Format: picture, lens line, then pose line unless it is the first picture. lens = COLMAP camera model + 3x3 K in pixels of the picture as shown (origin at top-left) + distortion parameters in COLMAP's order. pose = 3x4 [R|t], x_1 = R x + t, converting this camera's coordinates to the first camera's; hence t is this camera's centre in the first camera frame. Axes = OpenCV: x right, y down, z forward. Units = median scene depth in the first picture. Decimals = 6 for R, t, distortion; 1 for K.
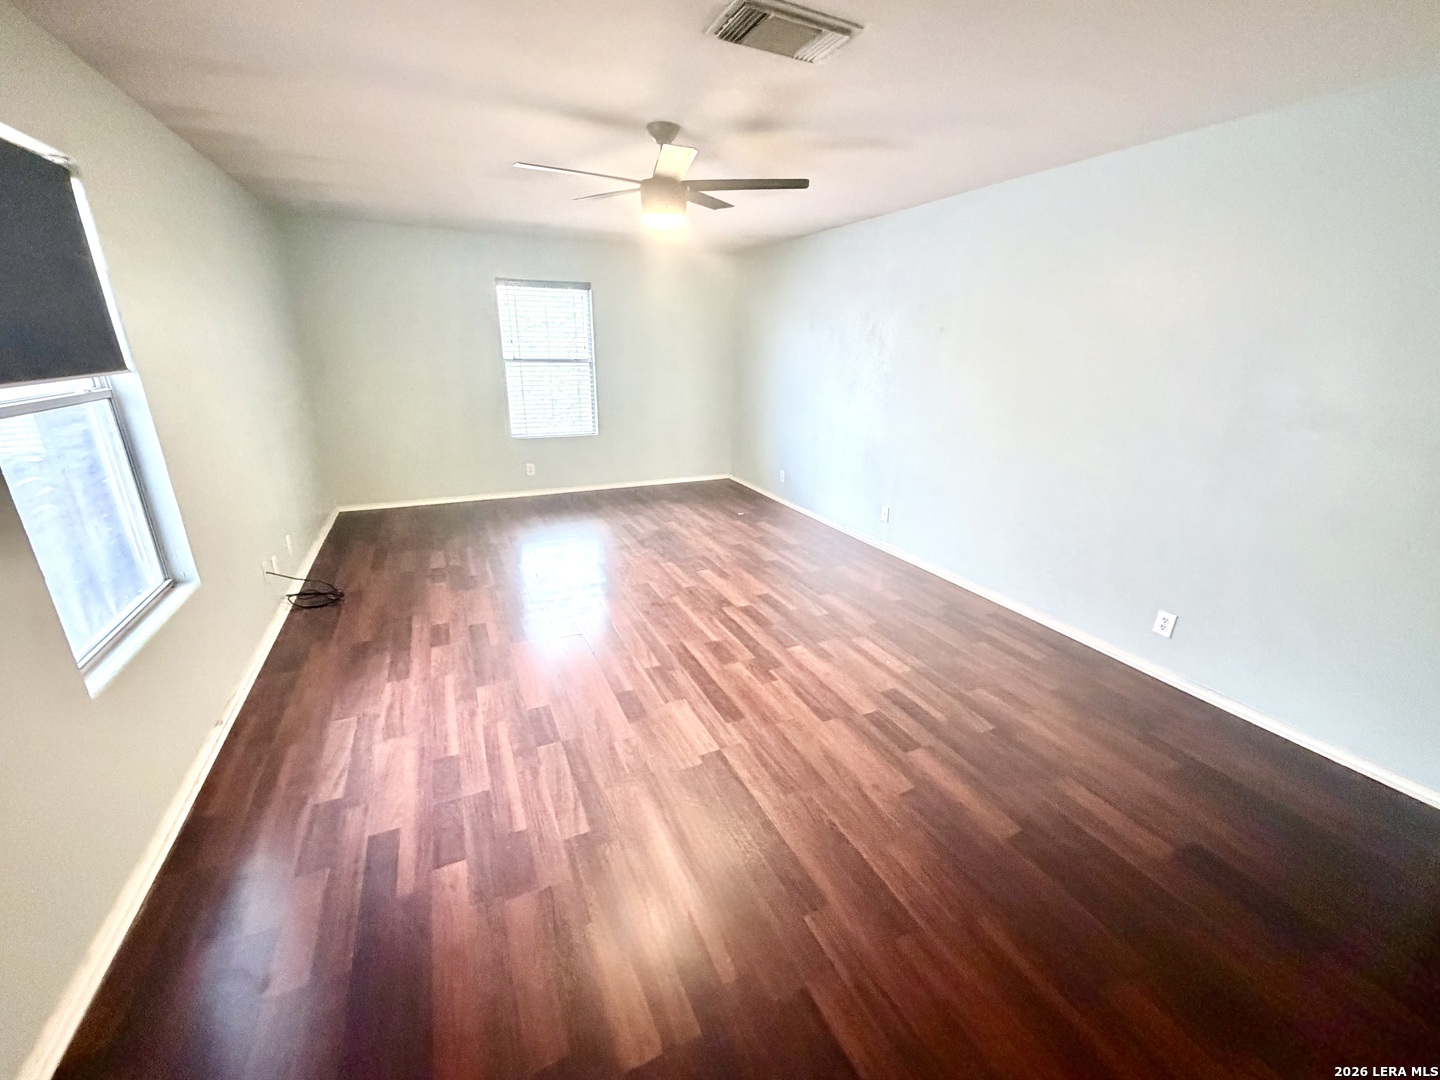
lens RADIAL K [[576.6, 0, 715.4], [0, 576.6, 538.7], [0, 0, 1]] dist [-0.000295, 0.000113]
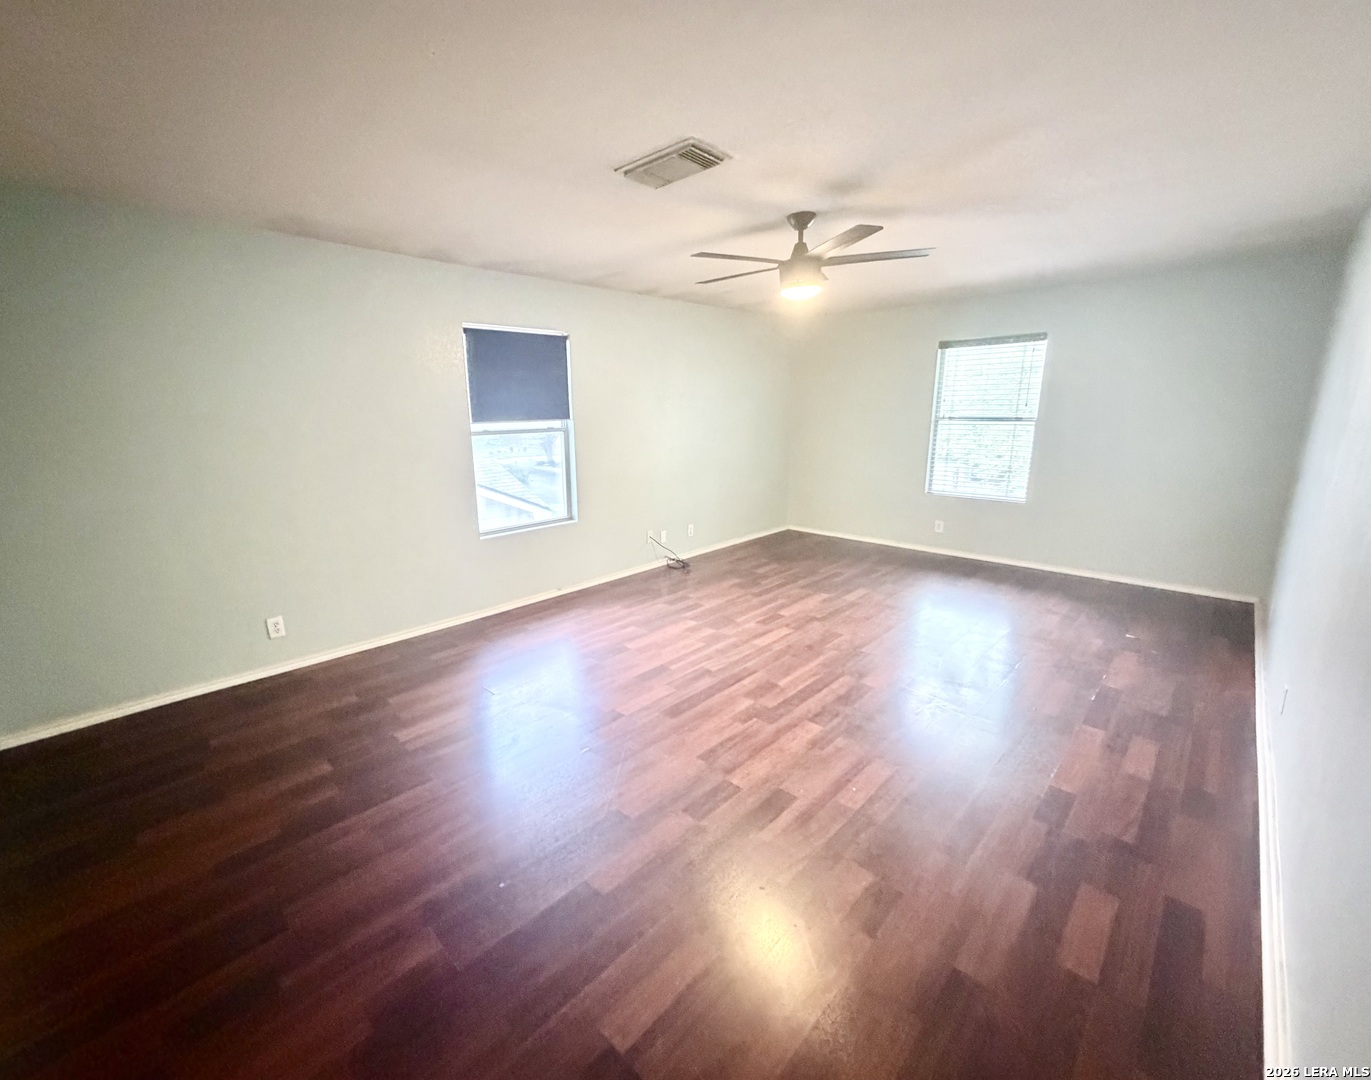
lens RADIAL K [[580.0, 0, 646.4], [0, 580.0, 534.0], [0, 0, 1]] dist [-0.001324, -0.000134]
pose [[0.327606, 0.181952, -0.927129, 0.850850], [-0.286352, 0.954249, 0.086090, -0.098495], [0.900376, 0.237282, 0.364720, 0.377218]]
